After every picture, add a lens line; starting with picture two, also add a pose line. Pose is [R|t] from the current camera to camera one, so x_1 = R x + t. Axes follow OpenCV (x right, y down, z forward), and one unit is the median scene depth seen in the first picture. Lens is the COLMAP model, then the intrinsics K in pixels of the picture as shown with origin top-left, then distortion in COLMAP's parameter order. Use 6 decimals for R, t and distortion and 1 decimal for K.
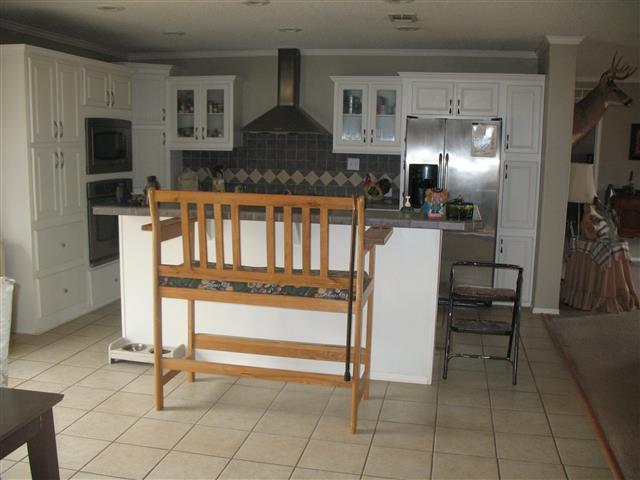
lens RADIAL K [[660.5, 0, 320.0], [0, 660.5, 240.0], [0, 0, 1]] dist [-0.179439, 0.187498]
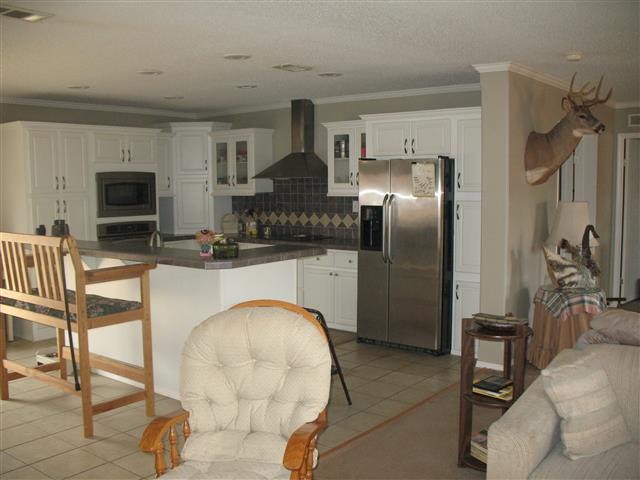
lens RADIAL K [[660.5, 0, 320.0], [0, 660.5, 240.0], [0, 0, 1]] dist [-0.179439, 0.187498]
pose [[0.893663, 0.009651, -0.448635, 0.508017], [-0.037957, 0.997811, -0.054143, -0.006520], [0.447131, 0.065415, 0.892073, 0.072390]]
